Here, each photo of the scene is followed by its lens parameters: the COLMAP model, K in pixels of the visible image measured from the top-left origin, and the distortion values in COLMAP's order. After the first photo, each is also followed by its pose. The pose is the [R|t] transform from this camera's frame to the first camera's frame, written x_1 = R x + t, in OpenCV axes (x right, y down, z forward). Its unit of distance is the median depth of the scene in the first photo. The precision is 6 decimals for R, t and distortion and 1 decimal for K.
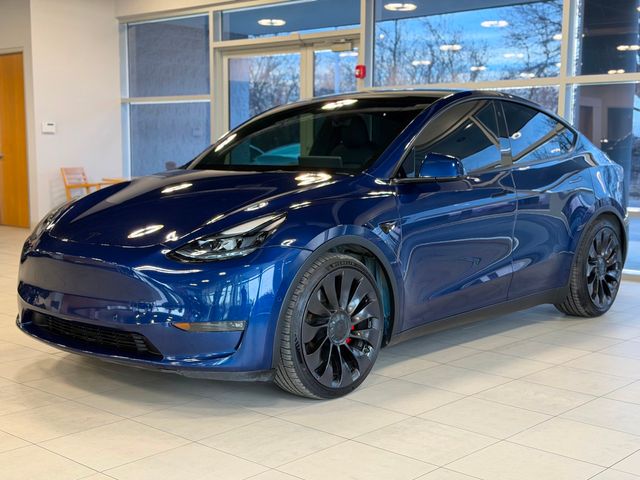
lens RADIAL K [[895.2, 0, 318.3], [0, 895.2, 238.3], [0, 0, 1]] dist [0.124084, 0.000000]
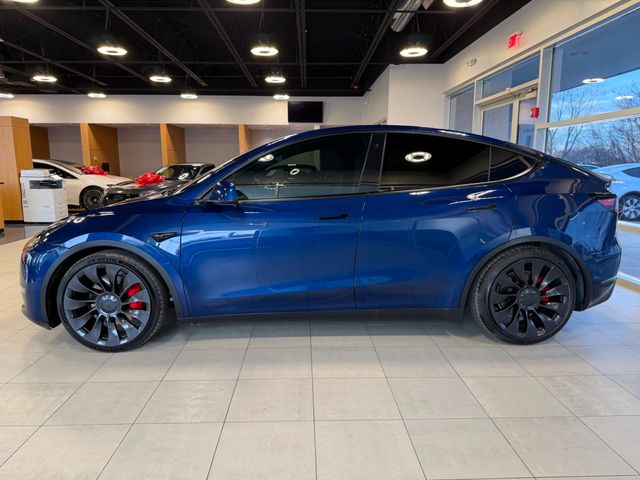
lens RADIAL K [[444.7, 0, 317.8], [0, 444.7, 236.5], [0, 0, 1]] dist [-0.017516, -0.014234]
pose [[0.696877, 0.100226, -0.710153, 0.600499], [-0.062116, 0.994901, 0.079458, -0.067421], [0.714496, -0.011260, 0.699549, 0.610865]]
